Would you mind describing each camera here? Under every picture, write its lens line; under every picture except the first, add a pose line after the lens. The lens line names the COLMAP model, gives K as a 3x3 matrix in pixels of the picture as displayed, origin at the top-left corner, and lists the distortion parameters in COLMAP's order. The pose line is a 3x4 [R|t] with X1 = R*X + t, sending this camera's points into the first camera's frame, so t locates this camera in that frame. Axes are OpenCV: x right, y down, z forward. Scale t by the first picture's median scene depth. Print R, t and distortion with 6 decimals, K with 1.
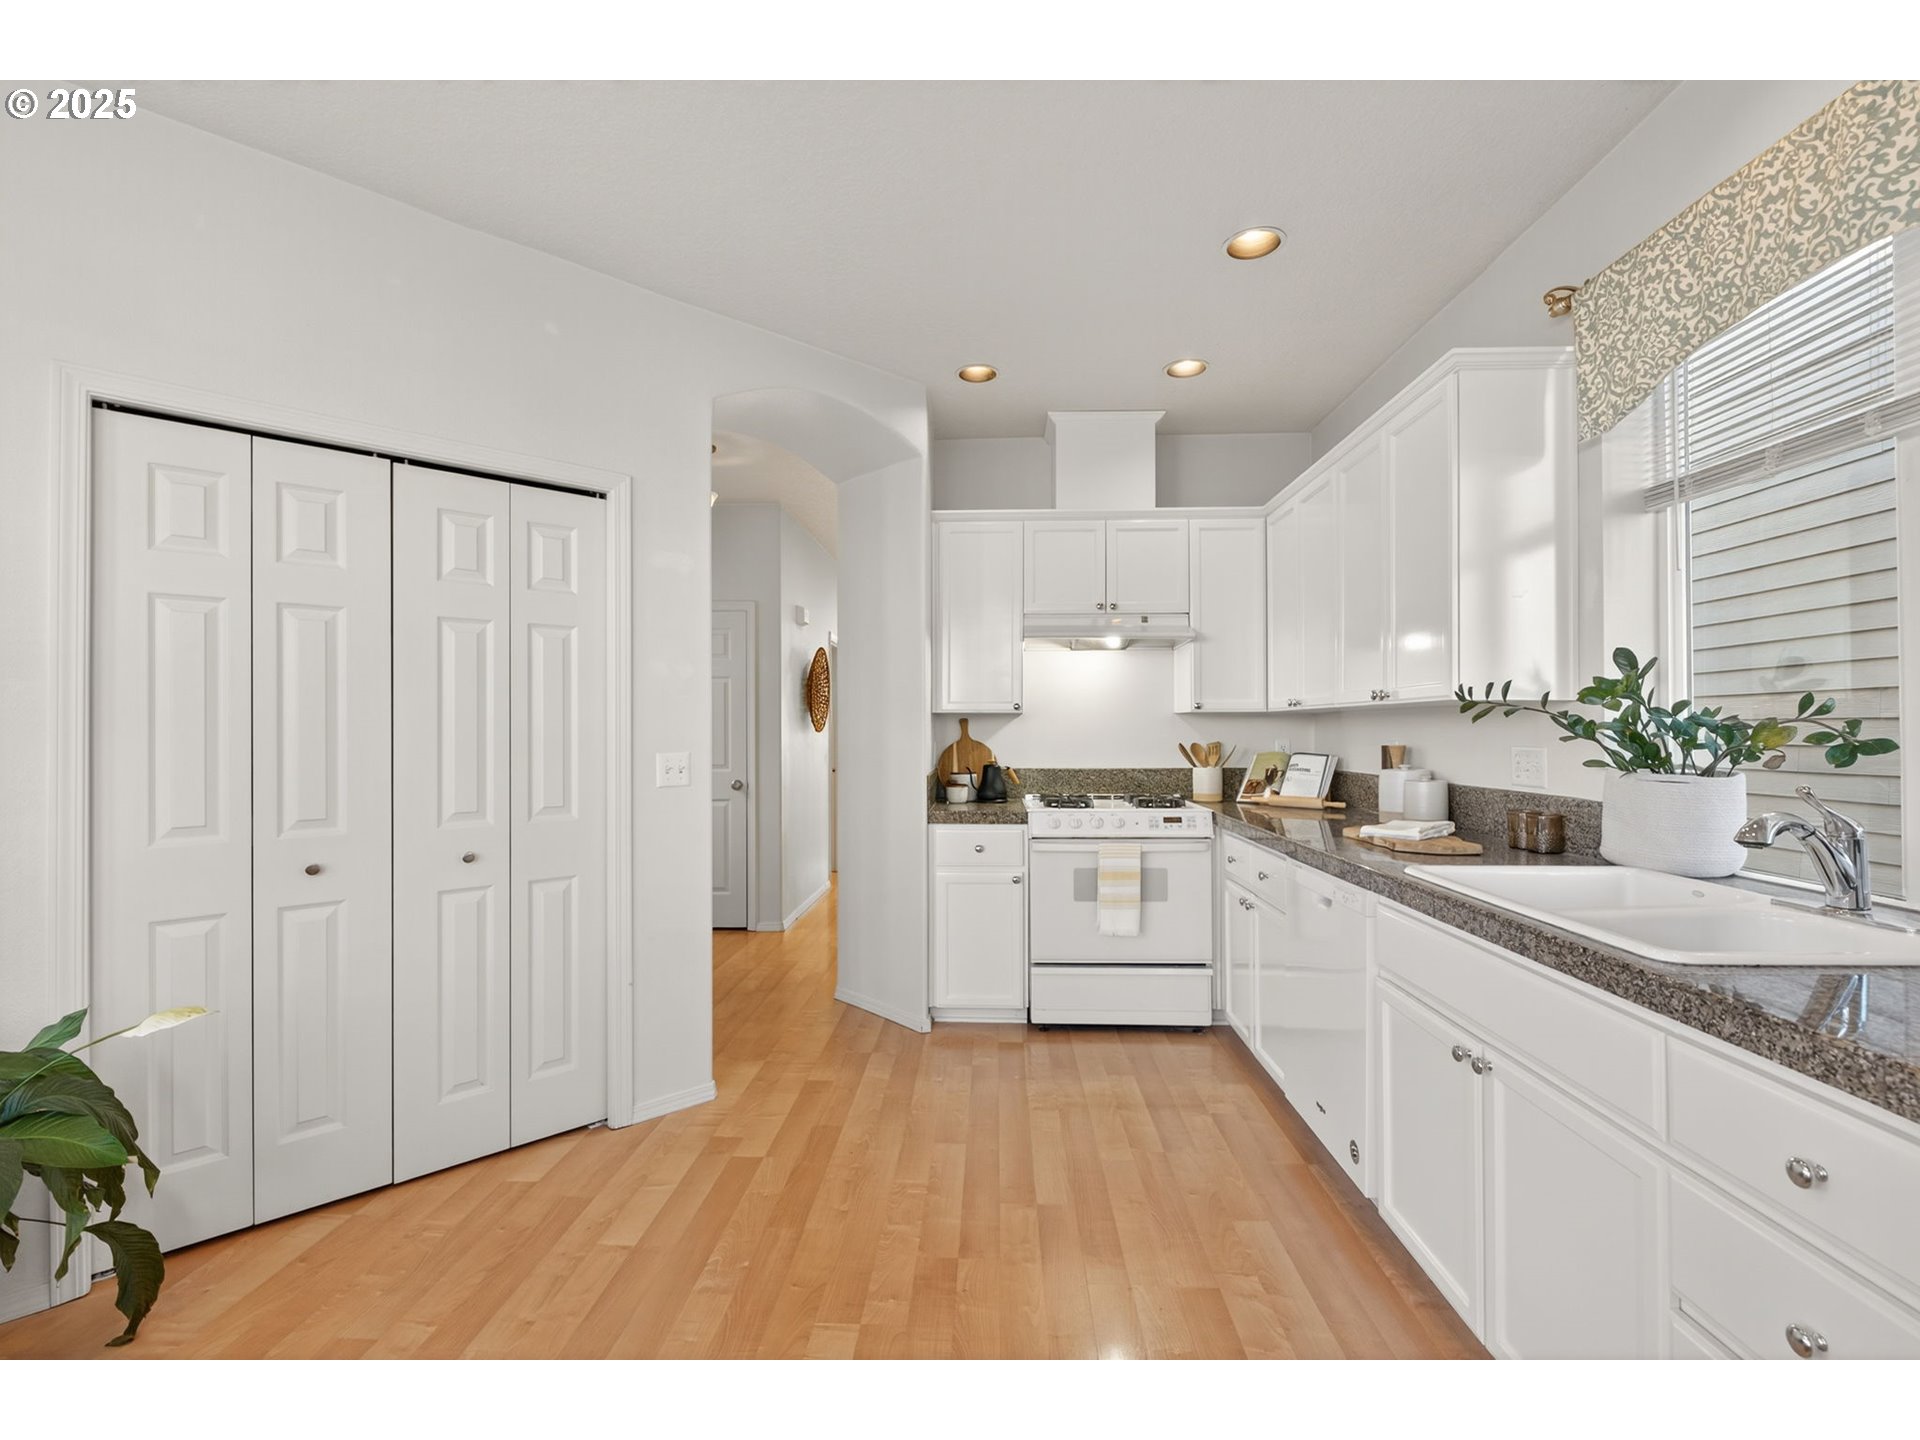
lens RADIAL K [[847.4, 0, 960.0], [0, 847.4, 720.0], [0, 0, 1]] dist [0.000202, -0.000015]
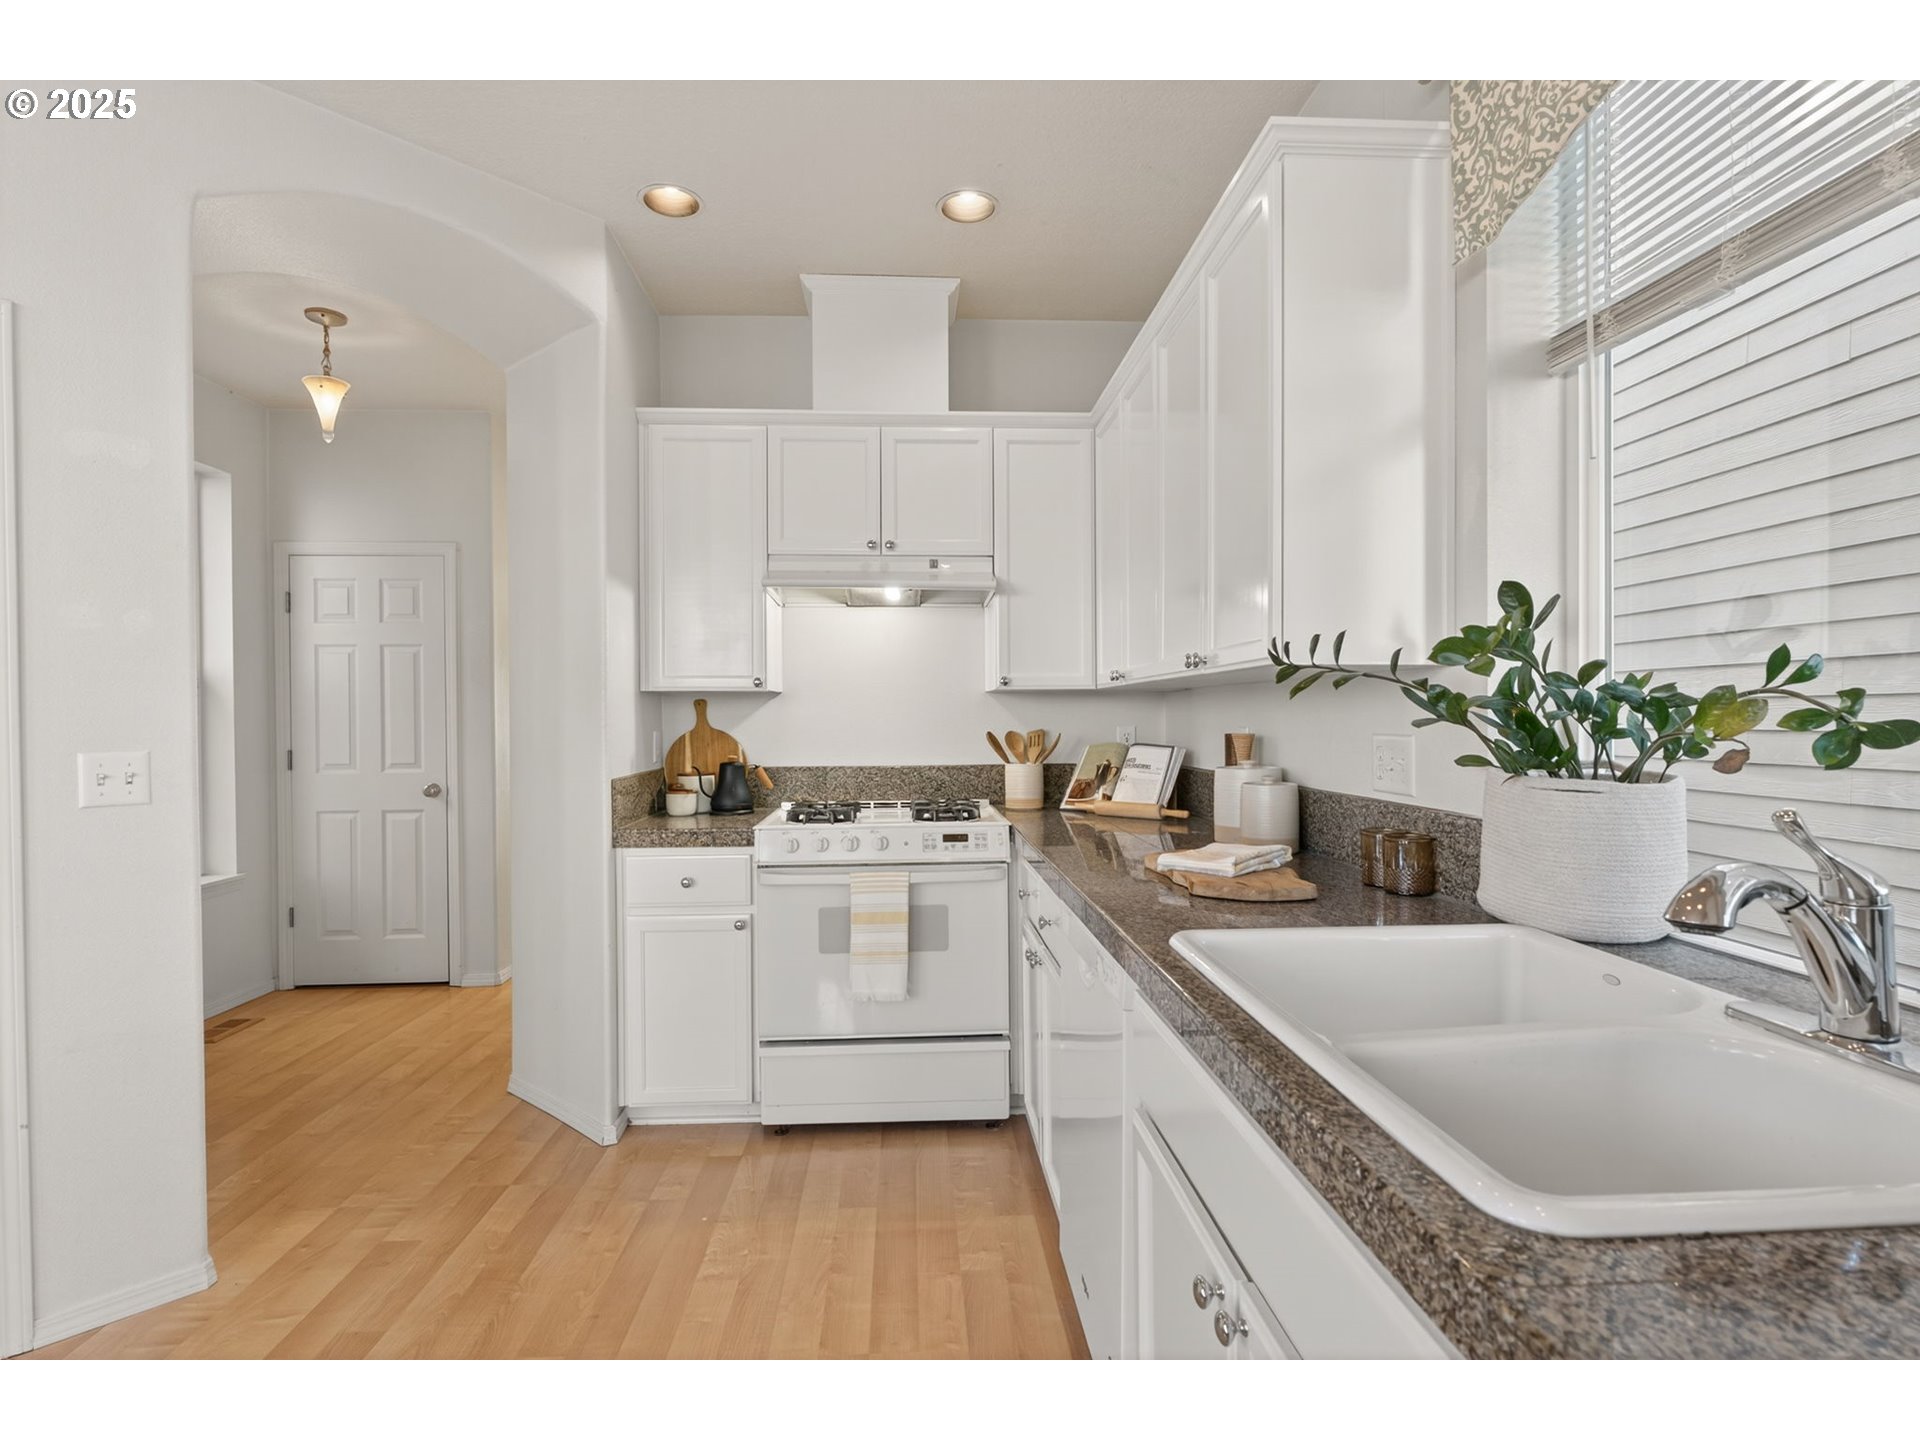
lens RADIAL K [[960.3, 0, 955.7], [0, 960.3, 719.2], [0, 0, 1]] dist [0.001651, 0.000432]
pose [[0.995258, -0.003944, 0.097191, 0.240083], [0.002539, 0.999891, 0.014571, 0.006532], [-0.097238, -0.014255, 0.995159, 0.258971]]
